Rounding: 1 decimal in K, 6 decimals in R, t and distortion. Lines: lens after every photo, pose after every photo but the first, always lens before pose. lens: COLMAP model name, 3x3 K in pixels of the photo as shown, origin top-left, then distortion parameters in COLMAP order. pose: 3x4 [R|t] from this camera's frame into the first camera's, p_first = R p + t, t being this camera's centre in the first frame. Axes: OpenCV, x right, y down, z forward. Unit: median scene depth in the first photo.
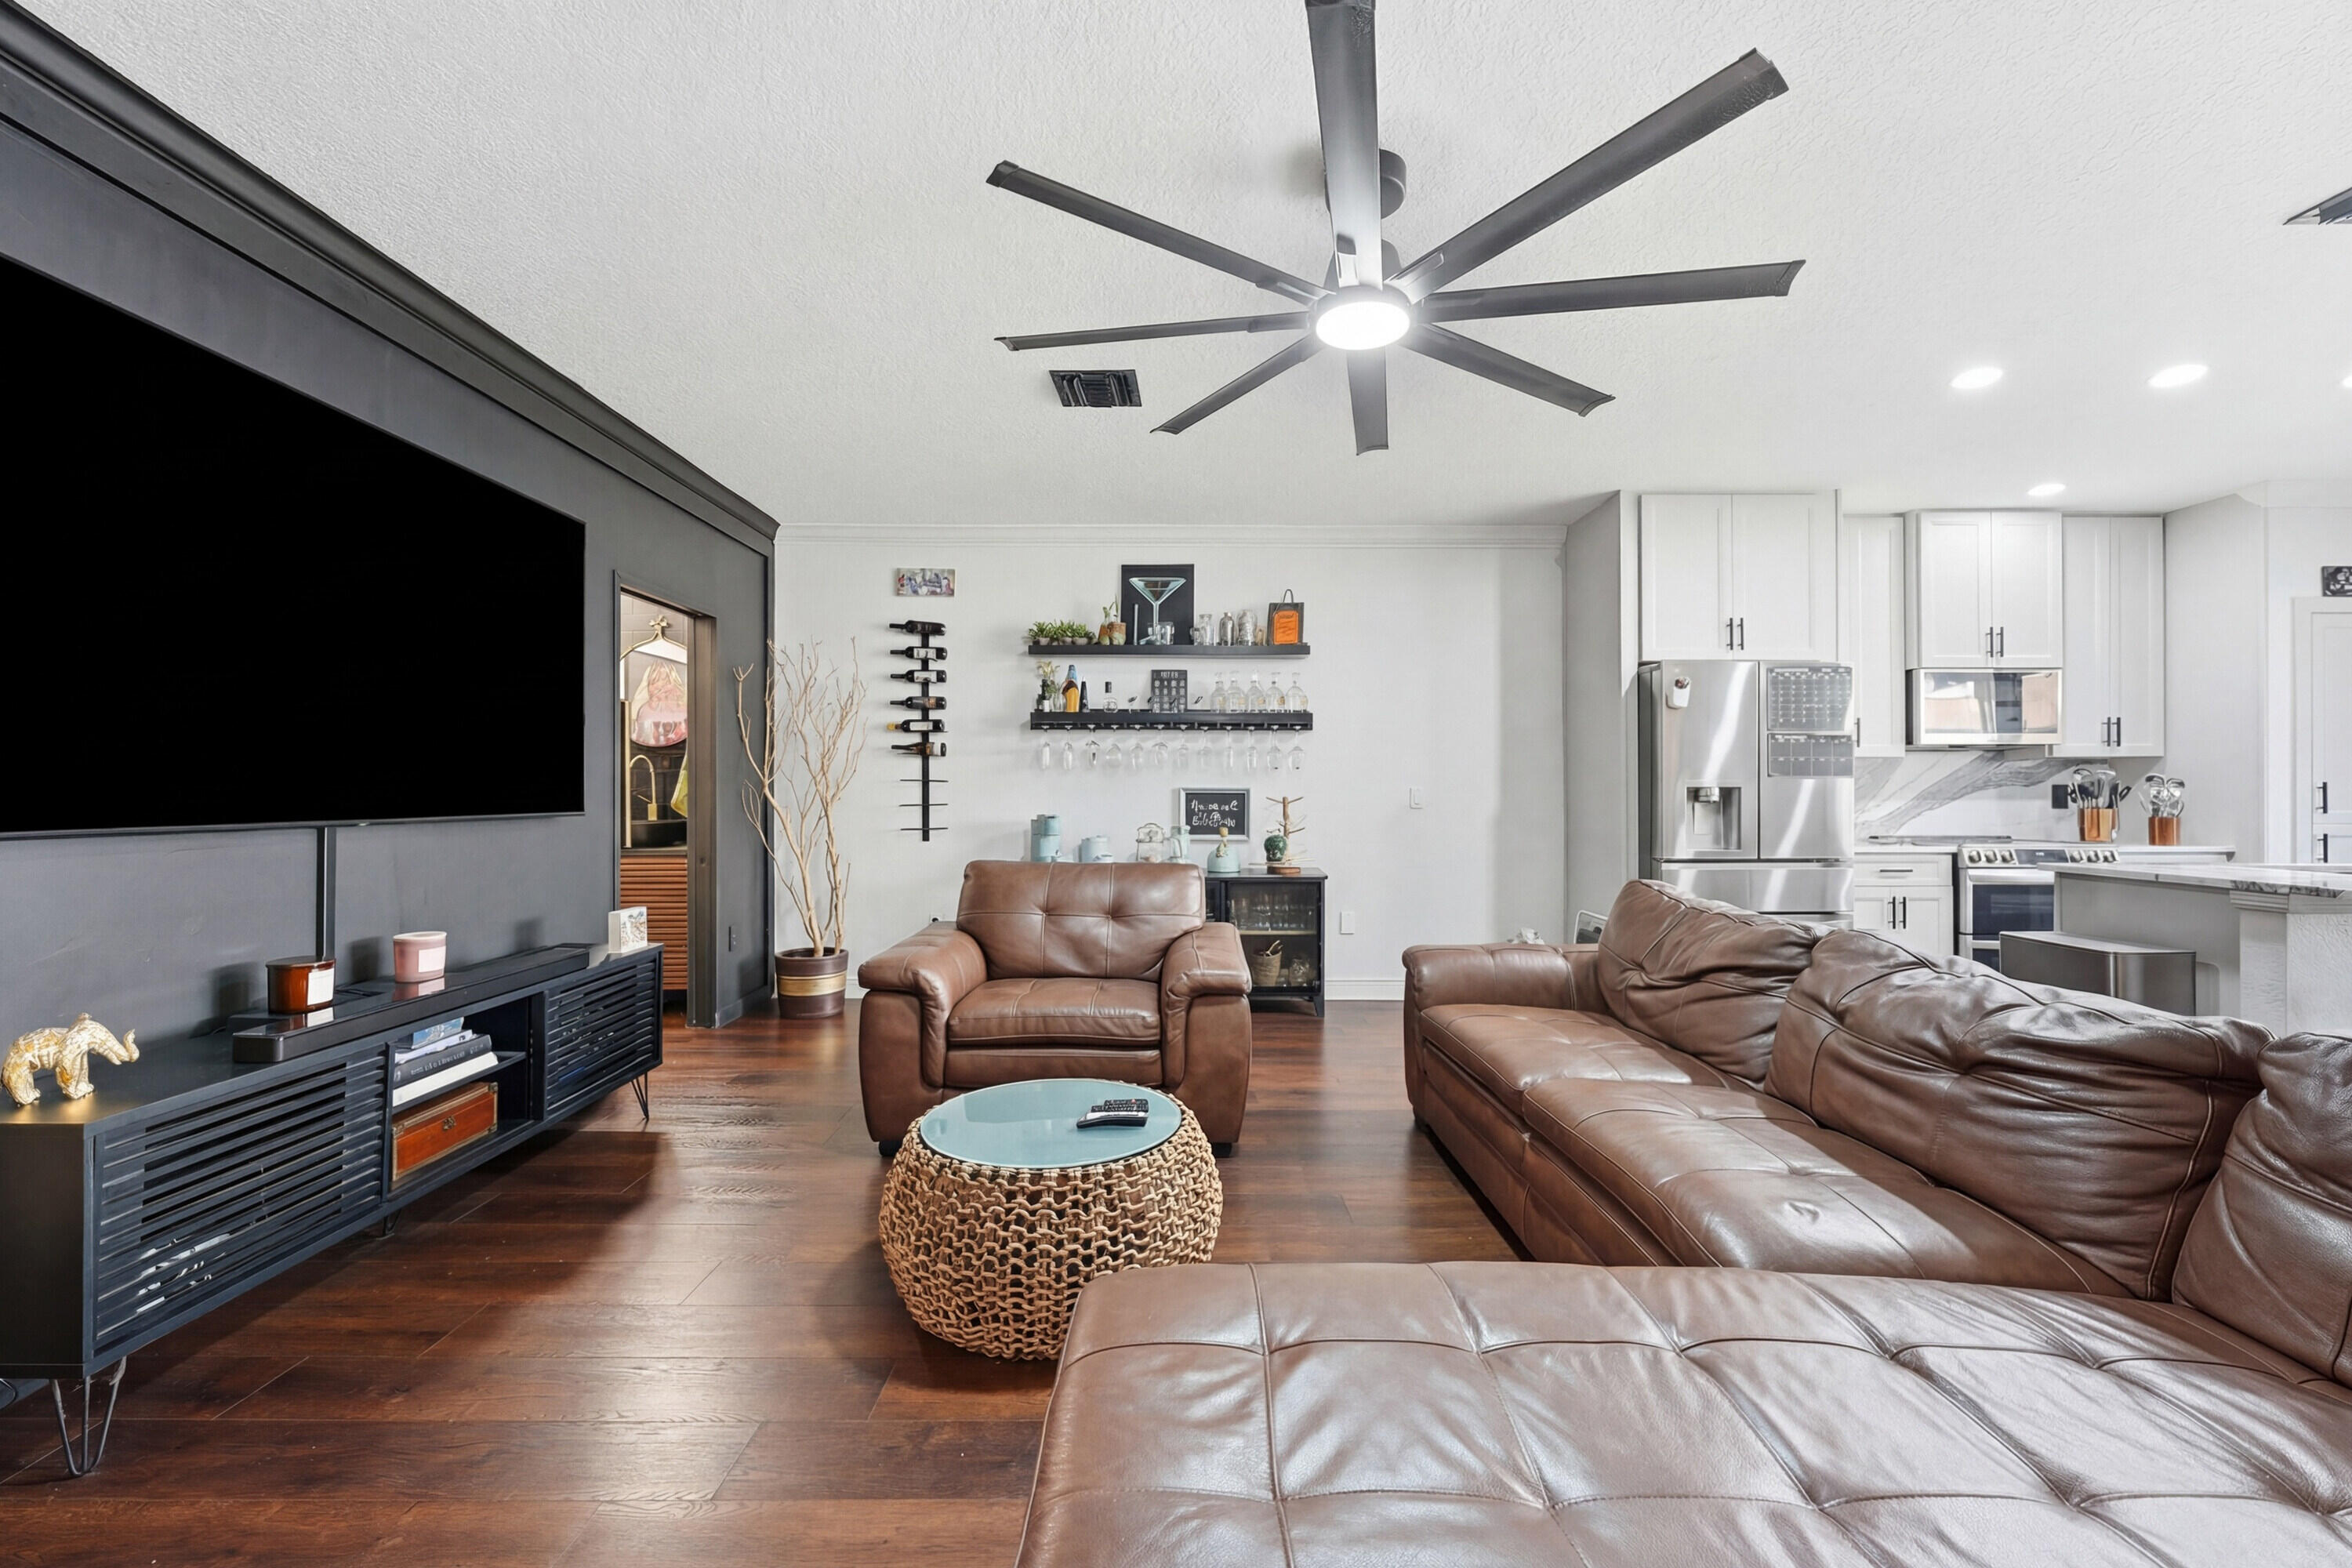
lens RADIAL K [[948.8, 0, 1183.2], [0, 948.8, 779.9], [0, 0, 1]] dist [0.000756, 0.001244]
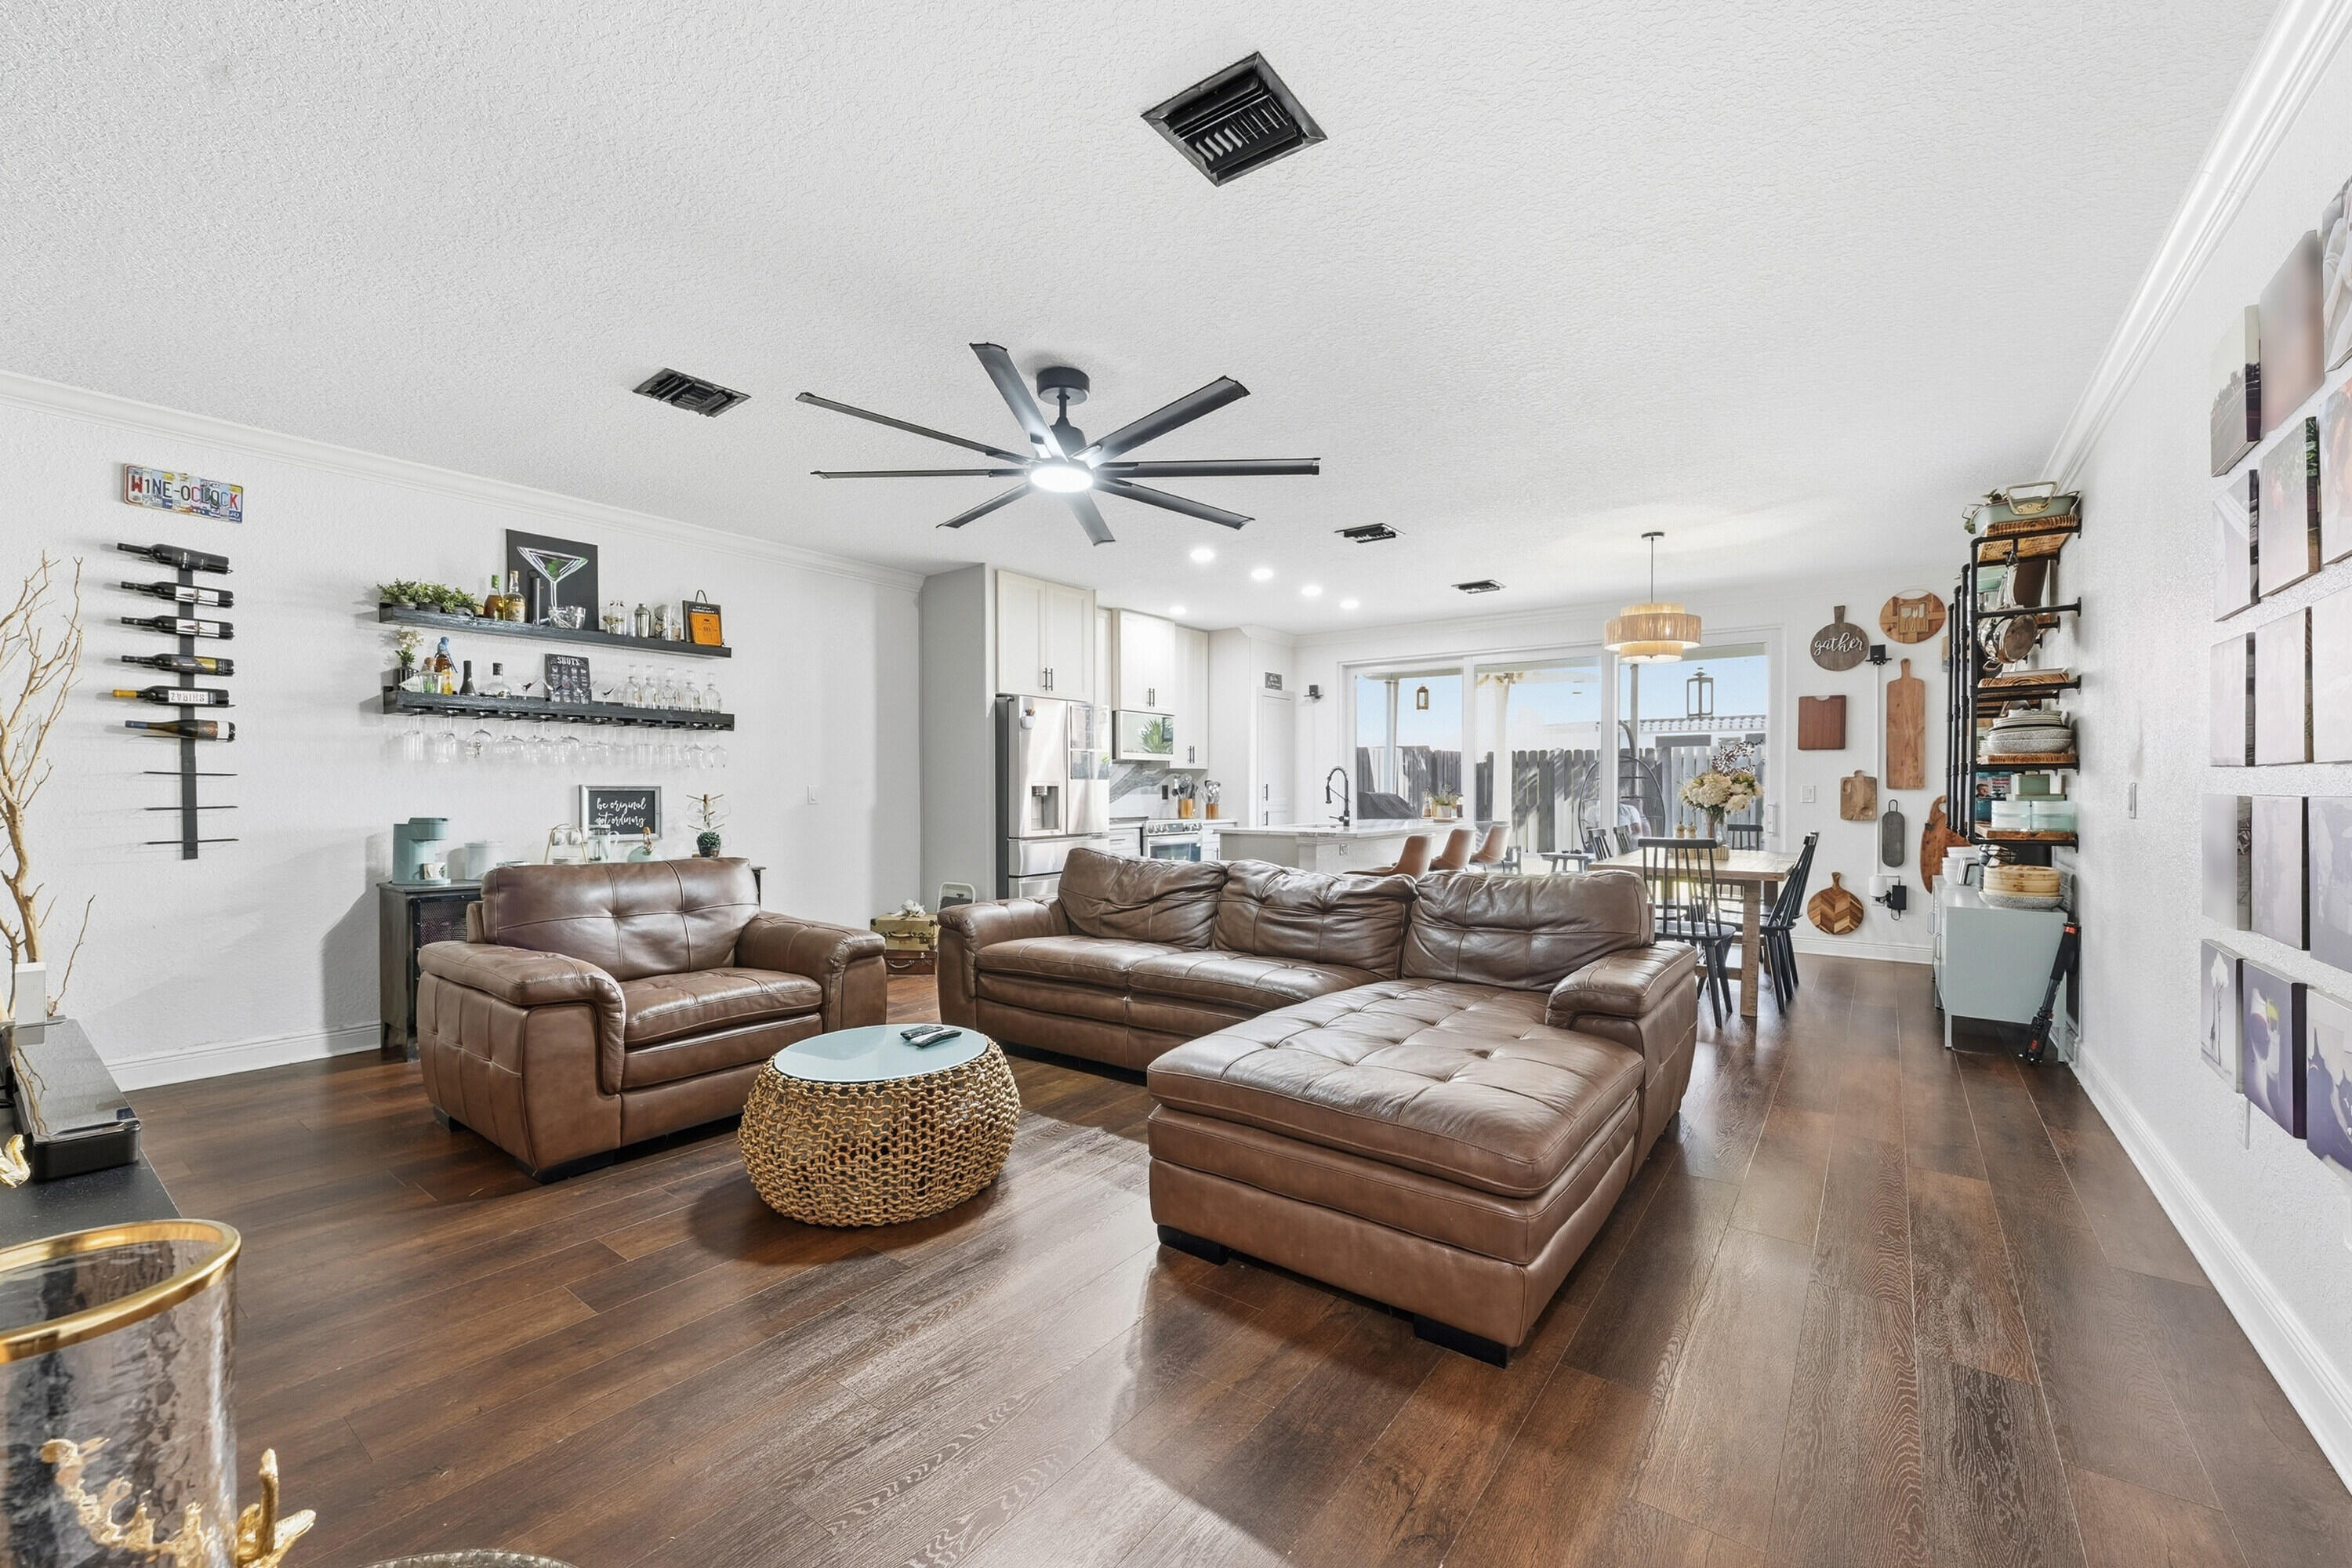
lens RADIAL K [[948.8, 0, 1185.4], [0, 948.8, 807.7], [0, 0, 1]] dist [0.000756, 0.001244]
pose [[0.598888, -0.015674, 0.800680, -0.400352], [-0.010538, 0.999568, 0.027449, -0.001196], [-0.800764, -0.024877, 0.598464, -0.029003]]
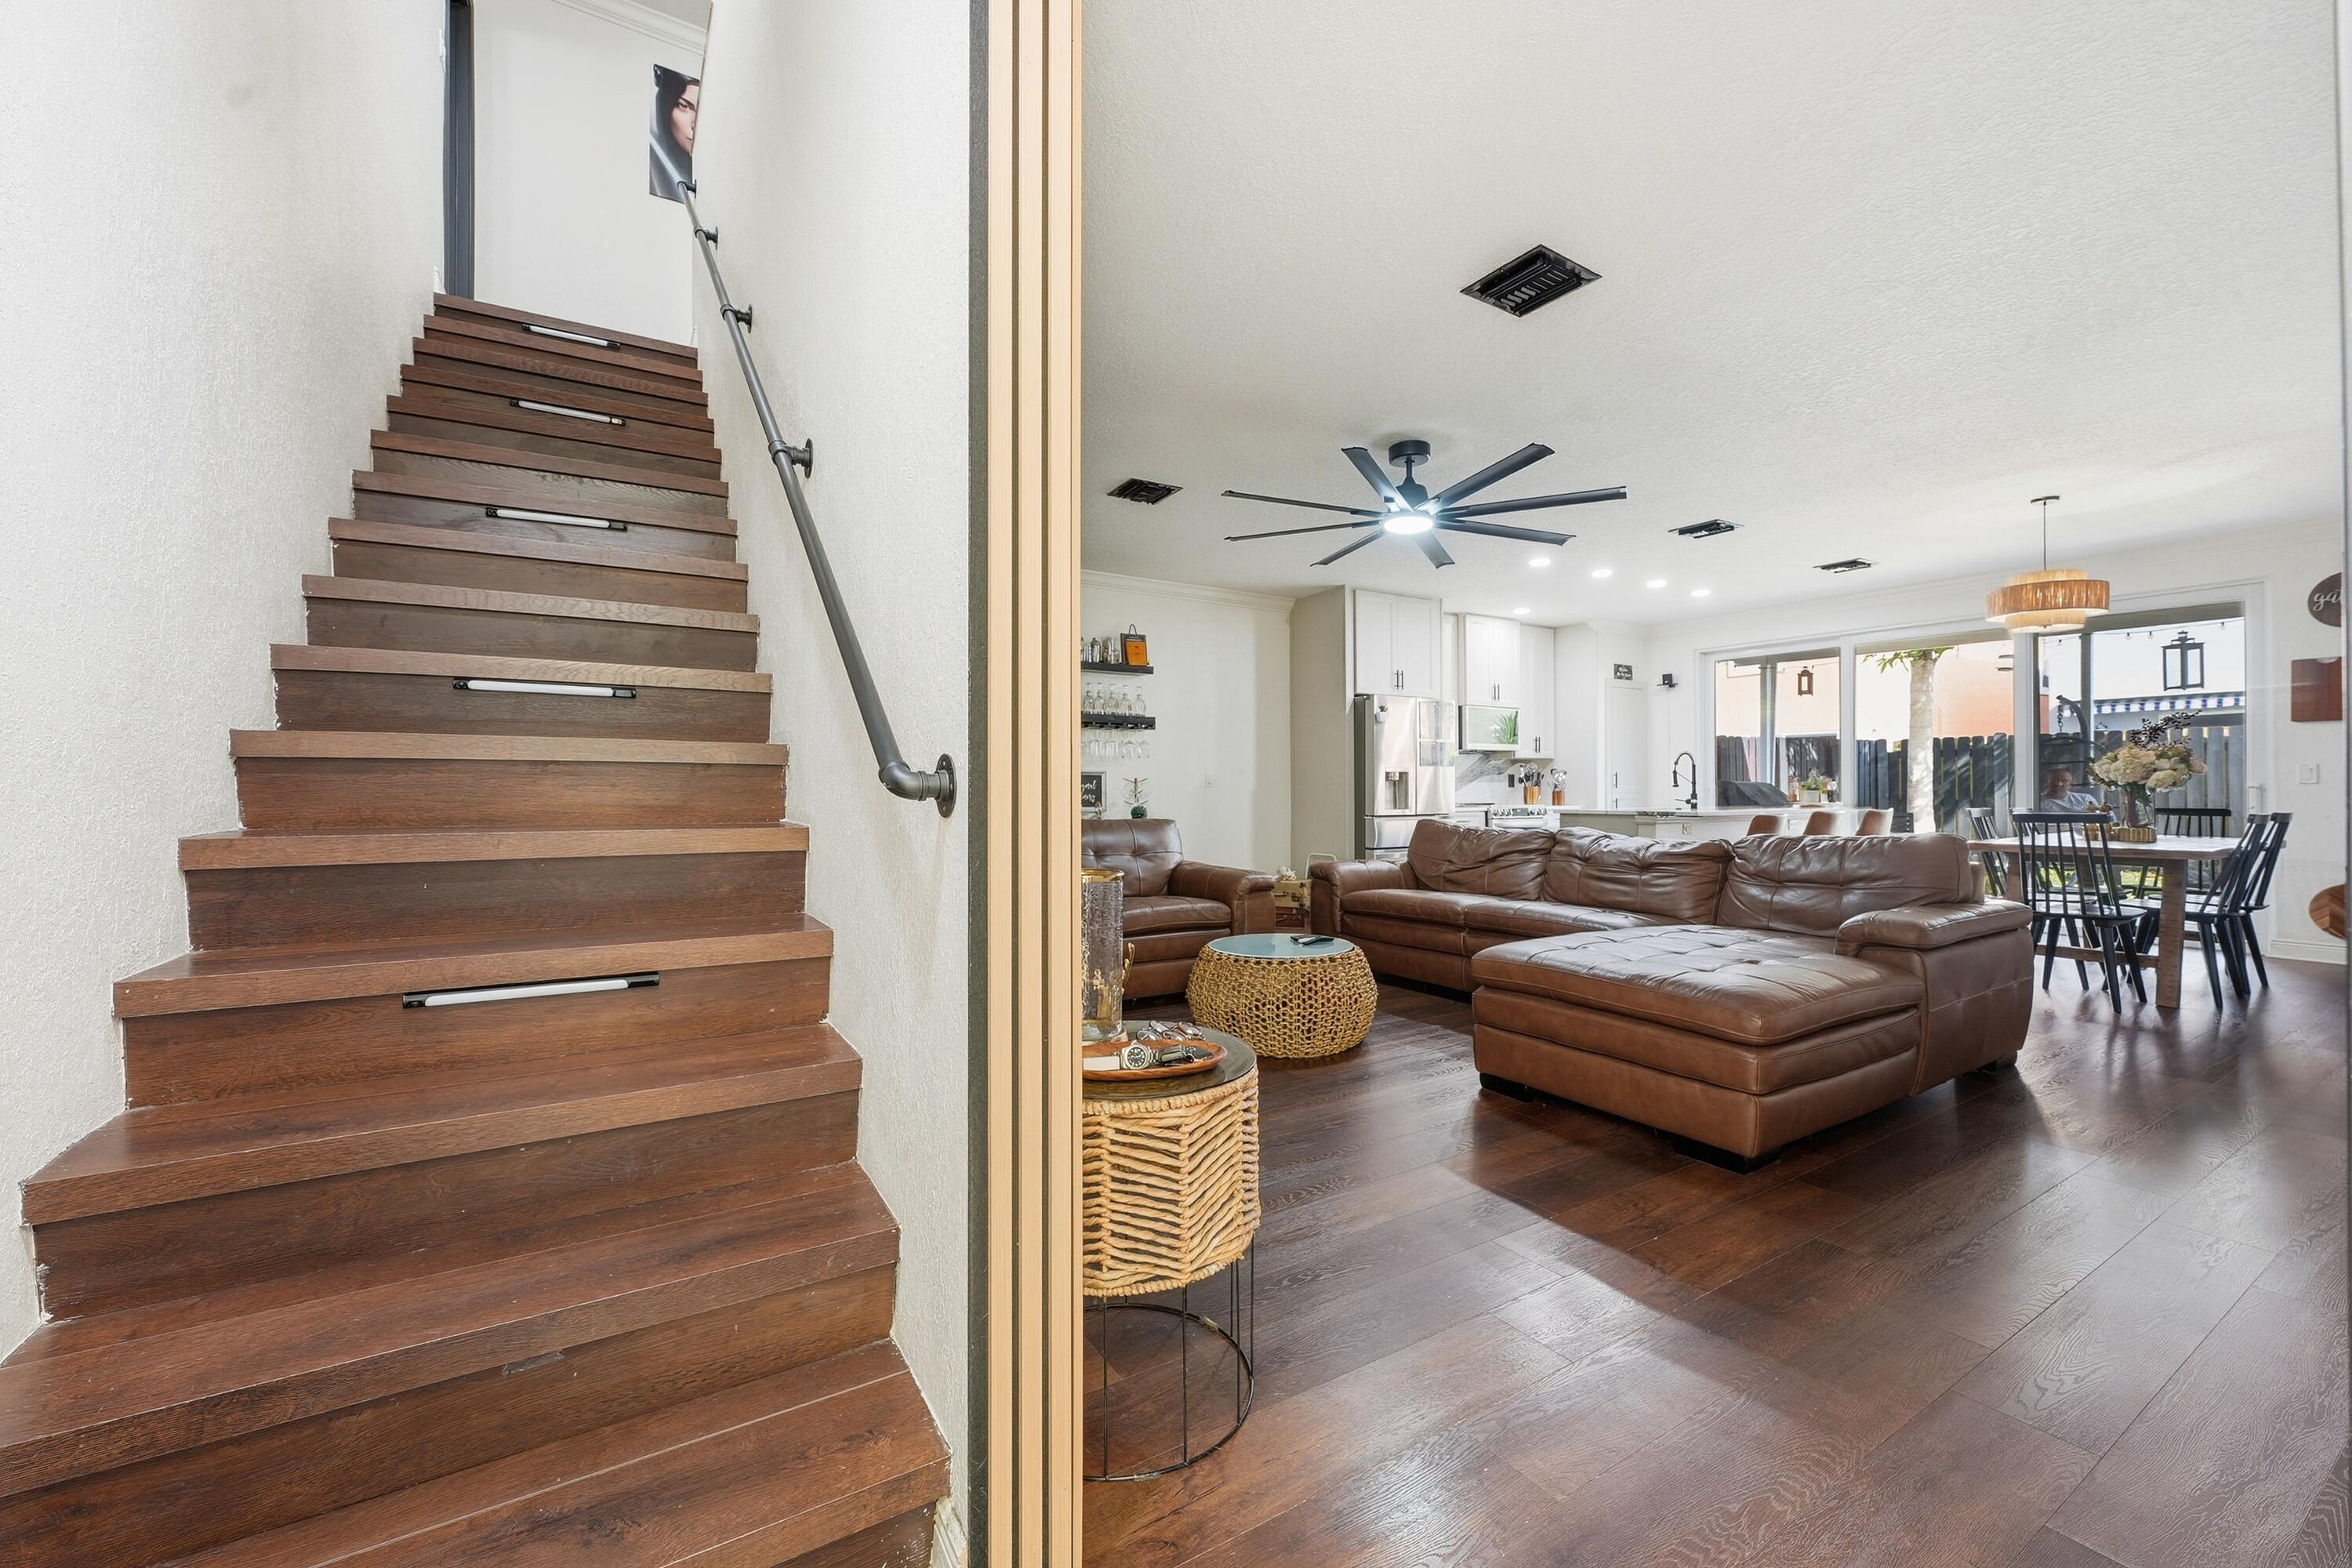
lens RADIAL K [[948.8, 0, 1180.7], [0, 948.8, 783.1], [0, 0, 1]] dist [0.000756, 0.001244]
pose [[0.848923, 0.003198, 0.528506, -0.548970], [-0.004291, 0.999990, 0.000841, 0.023394], [-0.528498, -0.002982, 0.848929, -0.181531]]
